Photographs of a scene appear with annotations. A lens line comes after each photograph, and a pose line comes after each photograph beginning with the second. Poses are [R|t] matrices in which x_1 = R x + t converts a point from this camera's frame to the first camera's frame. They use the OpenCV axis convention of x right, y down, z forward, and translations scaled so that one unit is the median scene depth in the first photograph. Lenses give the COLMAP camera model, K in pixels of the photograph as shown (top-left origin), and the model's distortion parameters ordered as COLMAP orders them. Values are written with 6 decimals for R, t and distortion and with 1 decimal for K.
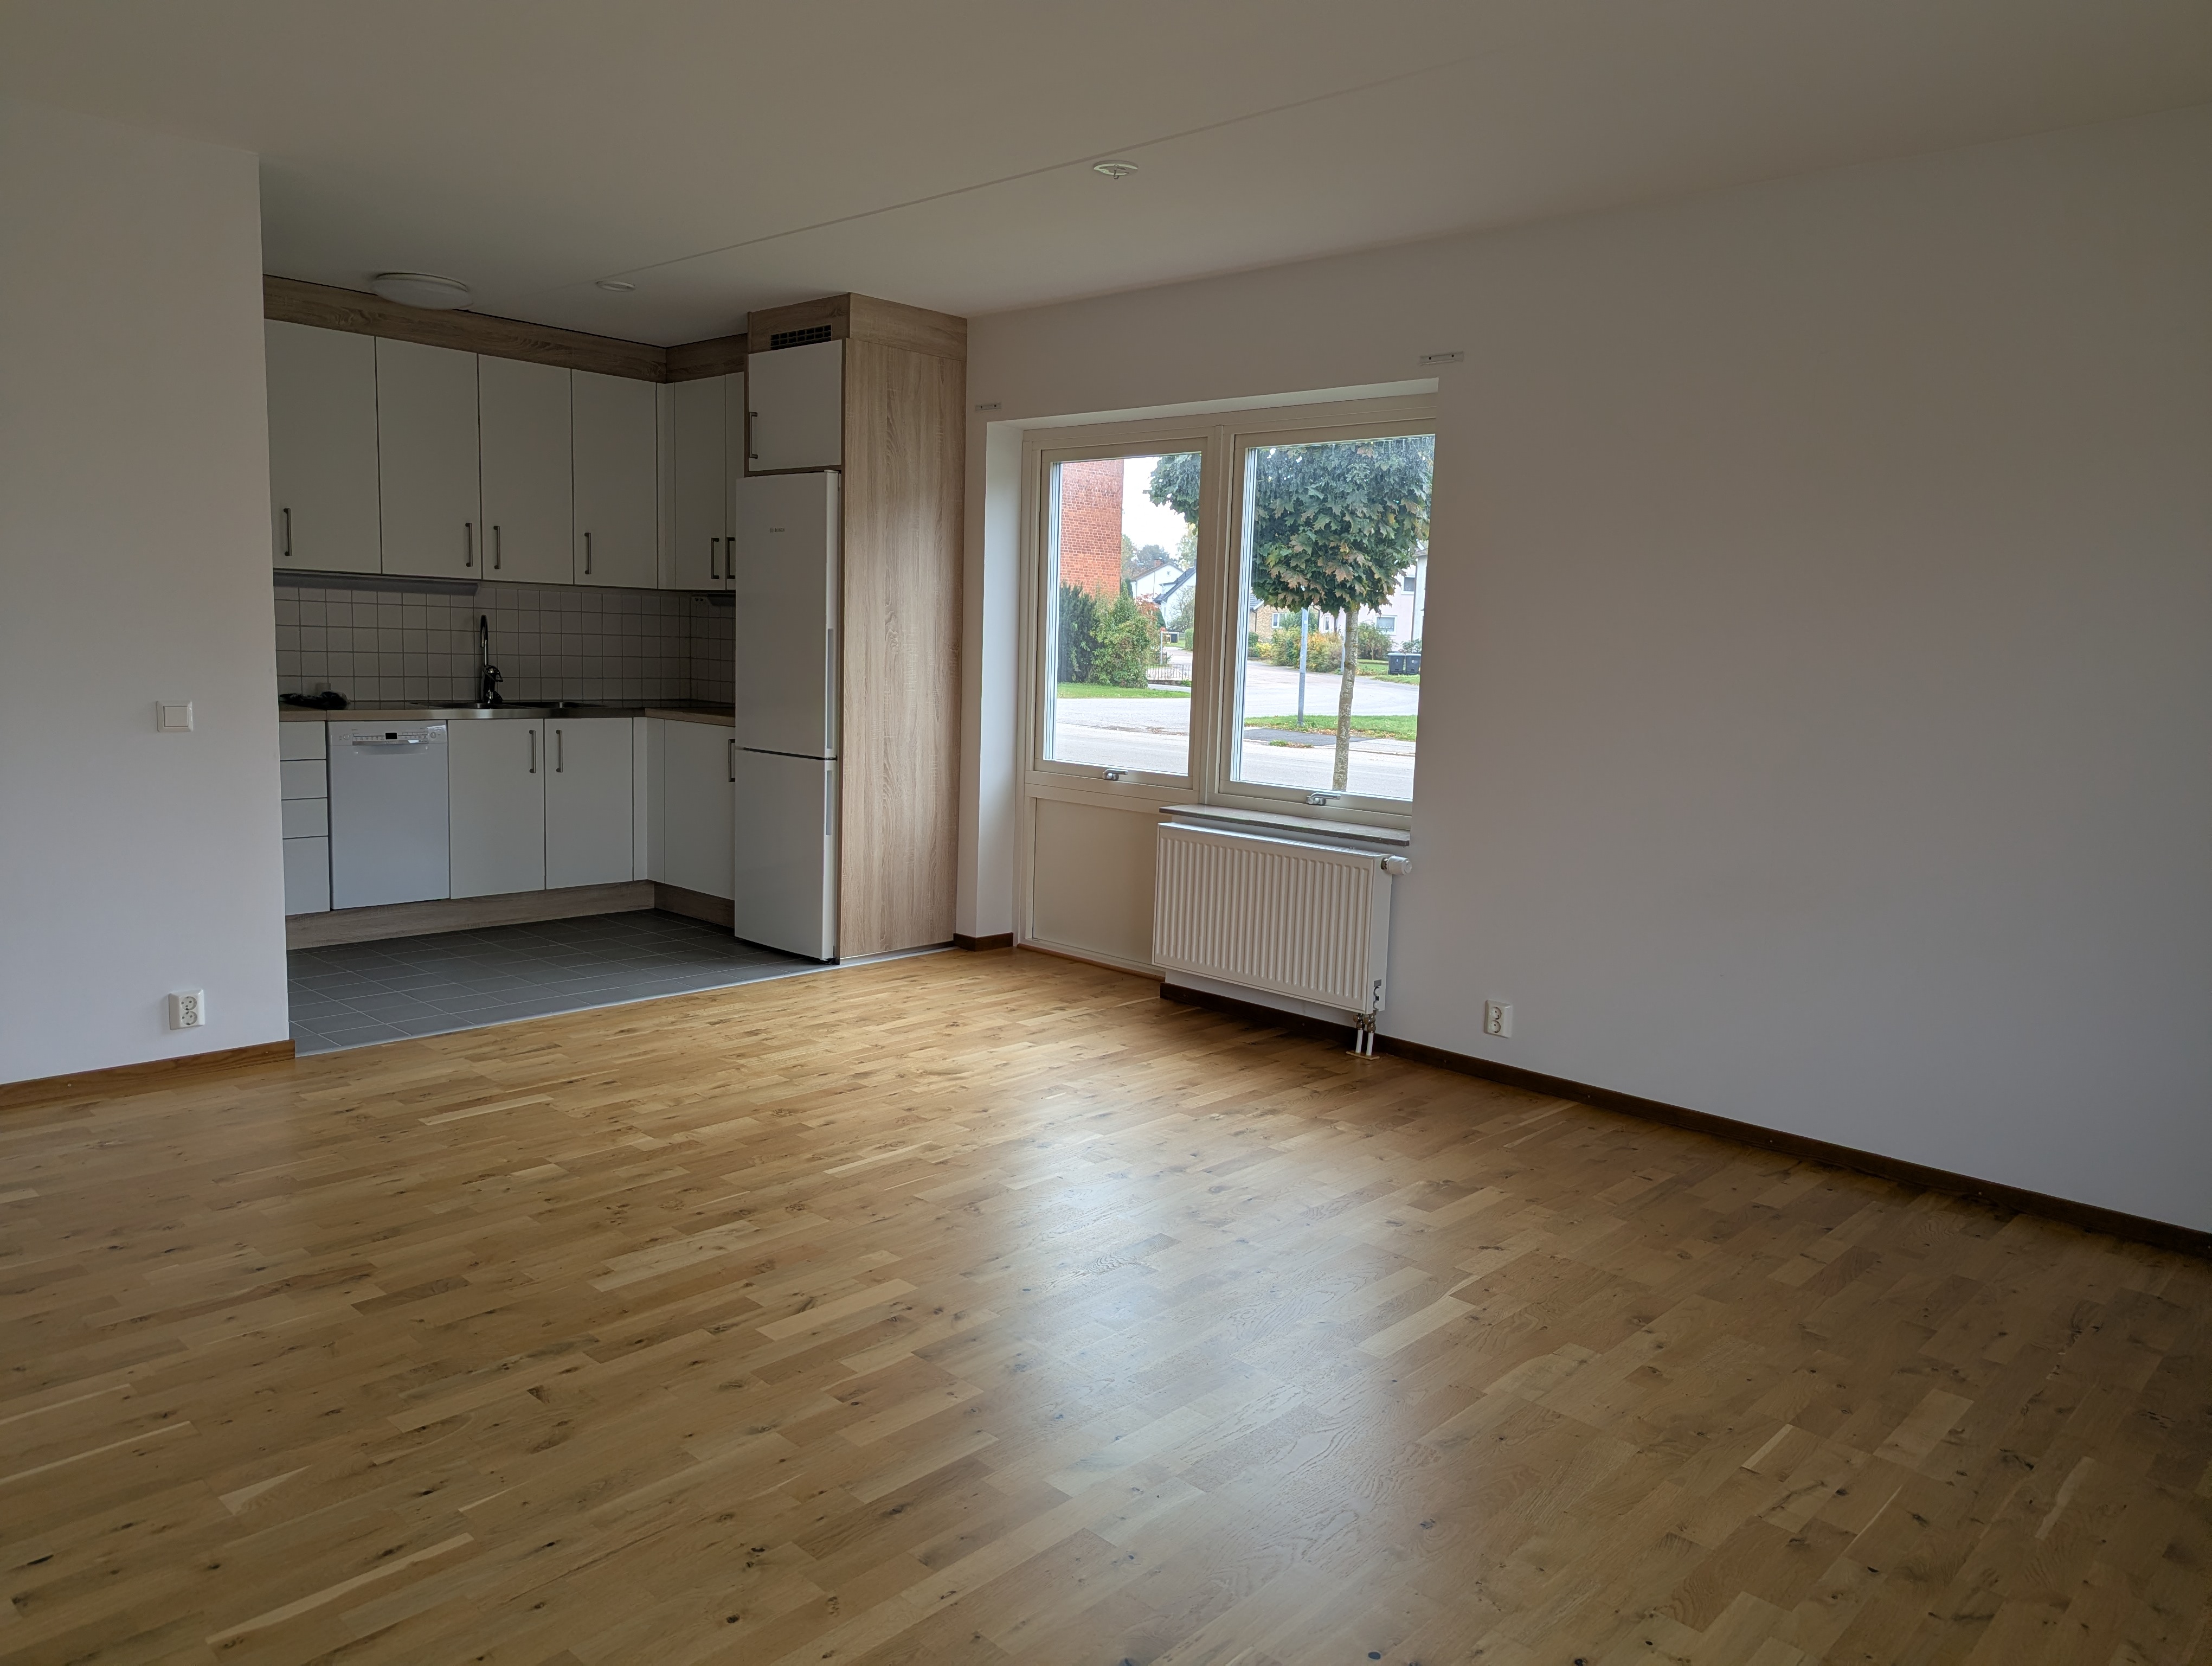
lens RADIAL K [[1578.3, 0, 1107.4], [0, 1578.3, 831.5], [0, 0, 1]] dist [0.035577, -0.004096]
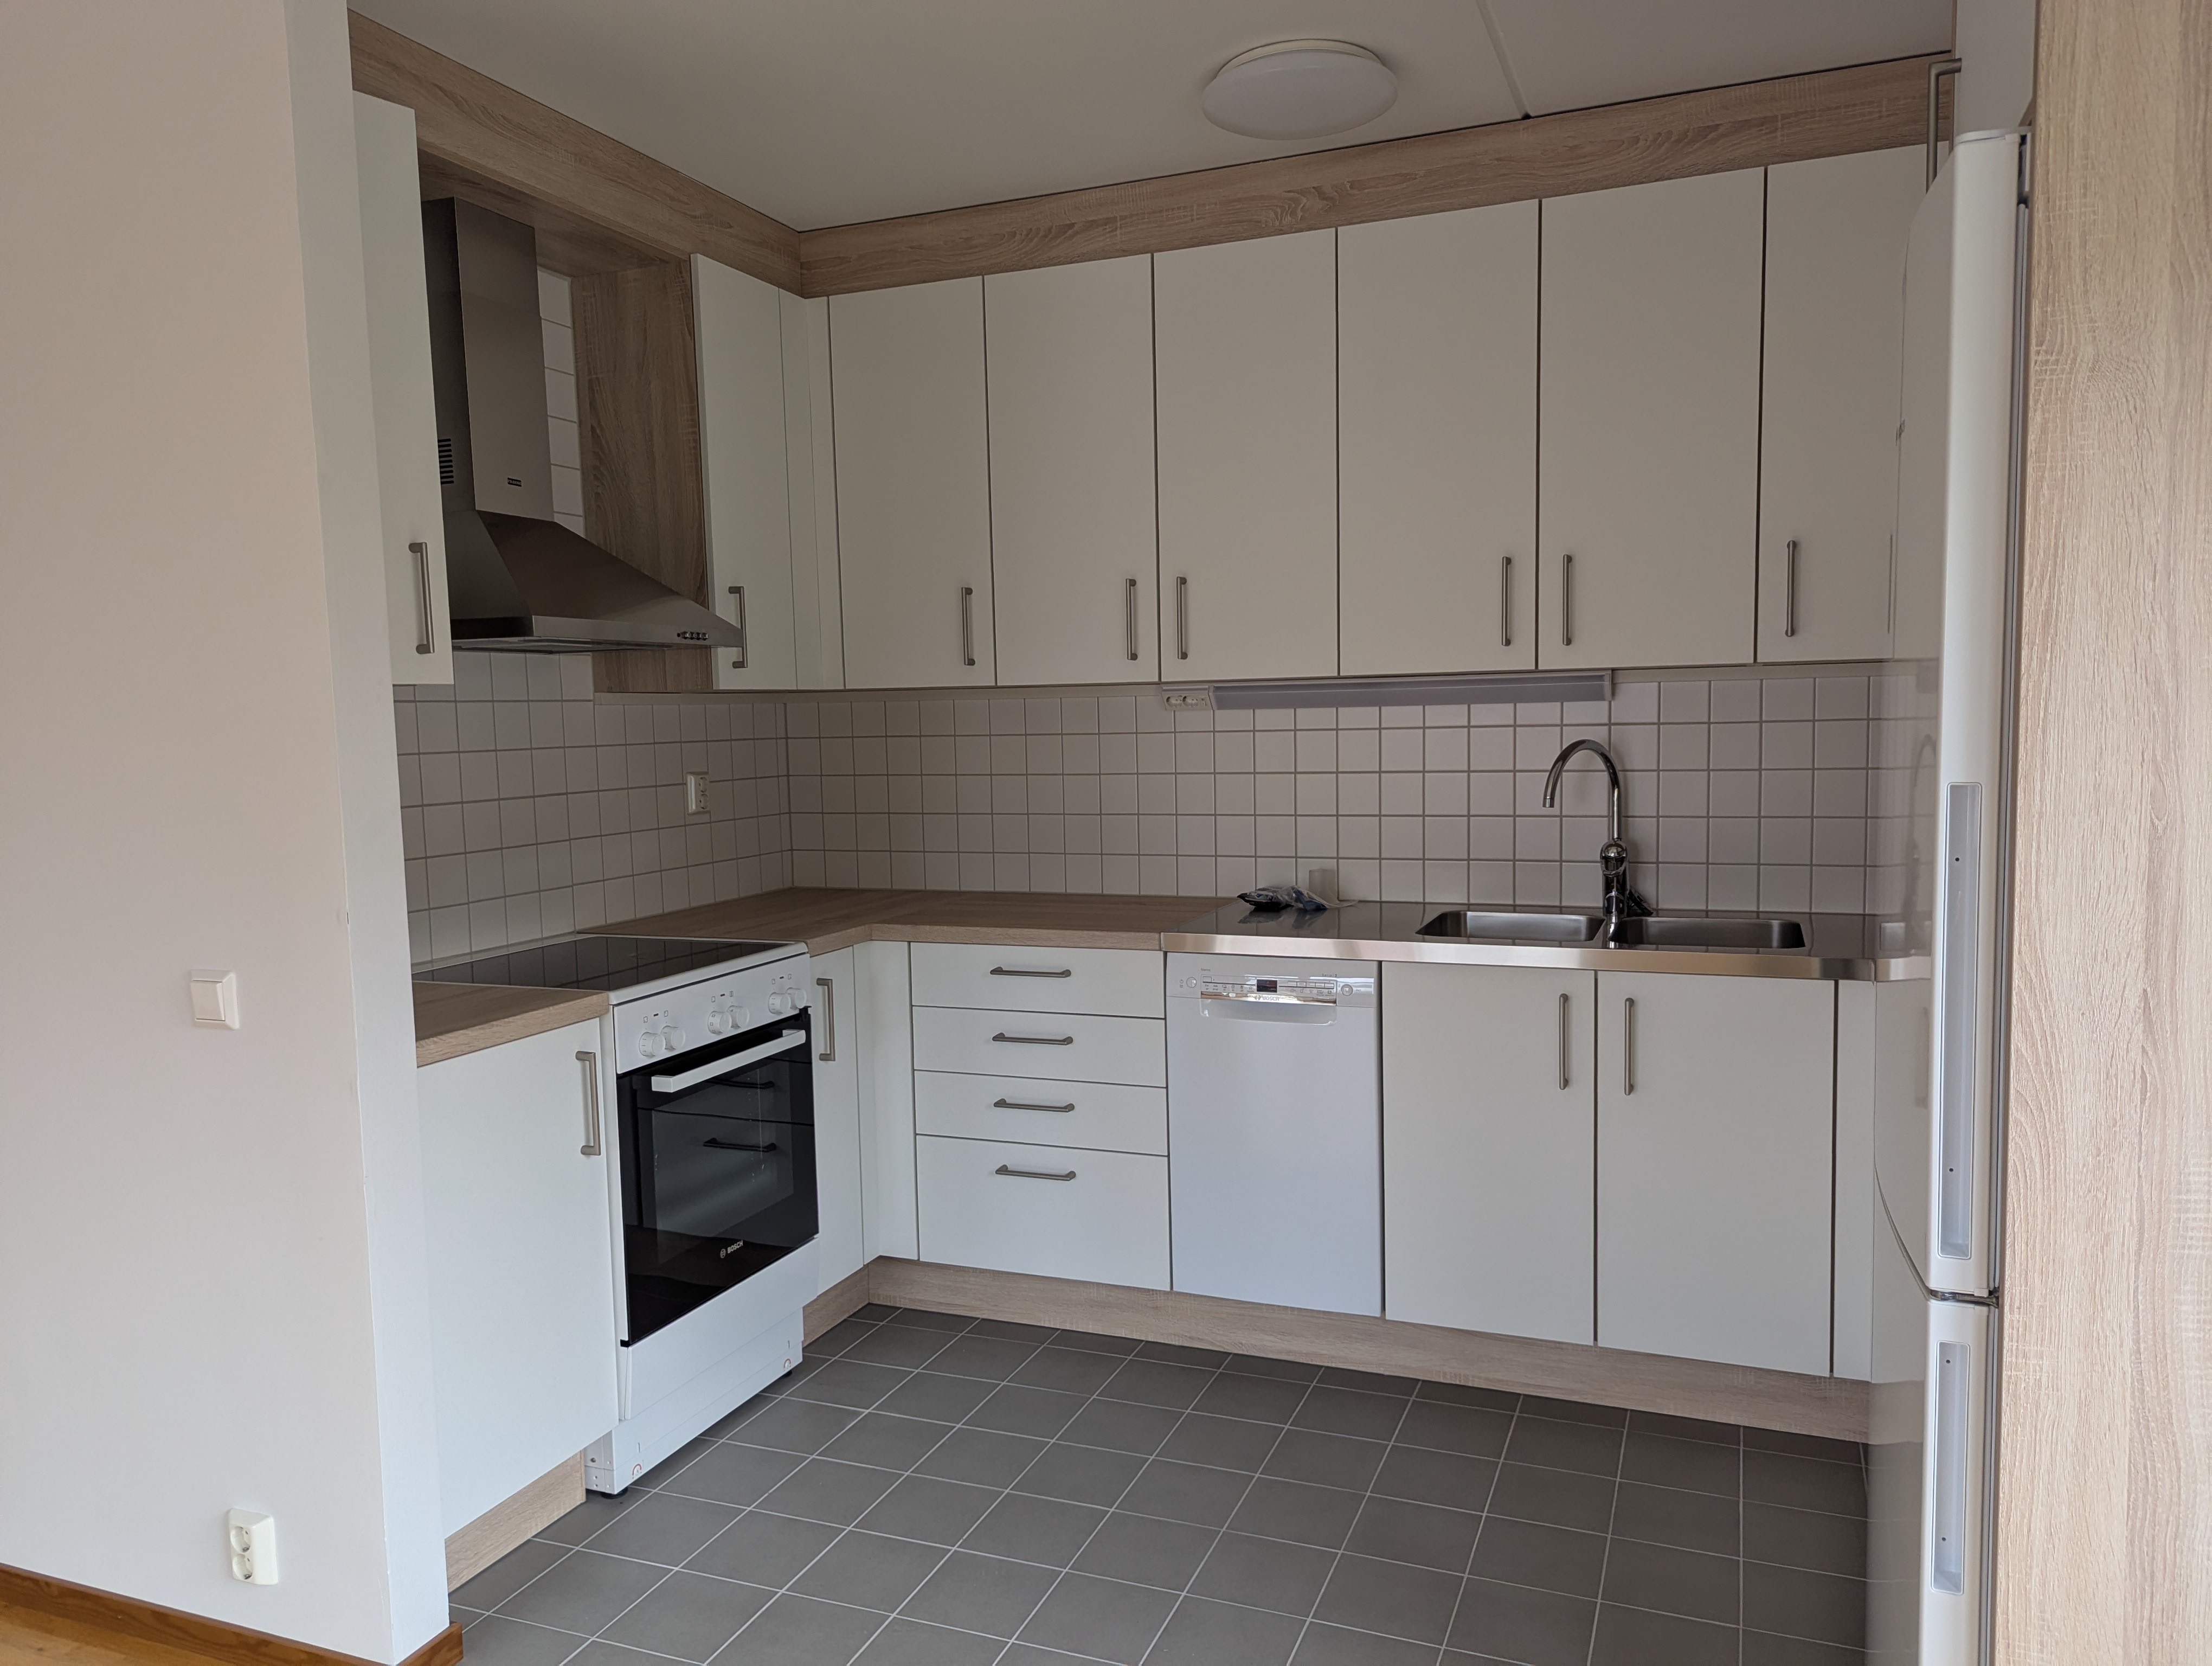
lens RADIAL K [[1578.3, 0, 1114.4], [0, 1578.3, 839.1], [0, 0, 1]] dist [0.035577, -0.004096]
pose [[0.368382, 0.034026, -0.929052, 0.008167], [-0.080192, 0.996768, 0.004709, -0.103077], [0.926209, 0.072768, 0.369920, 0.736031]]
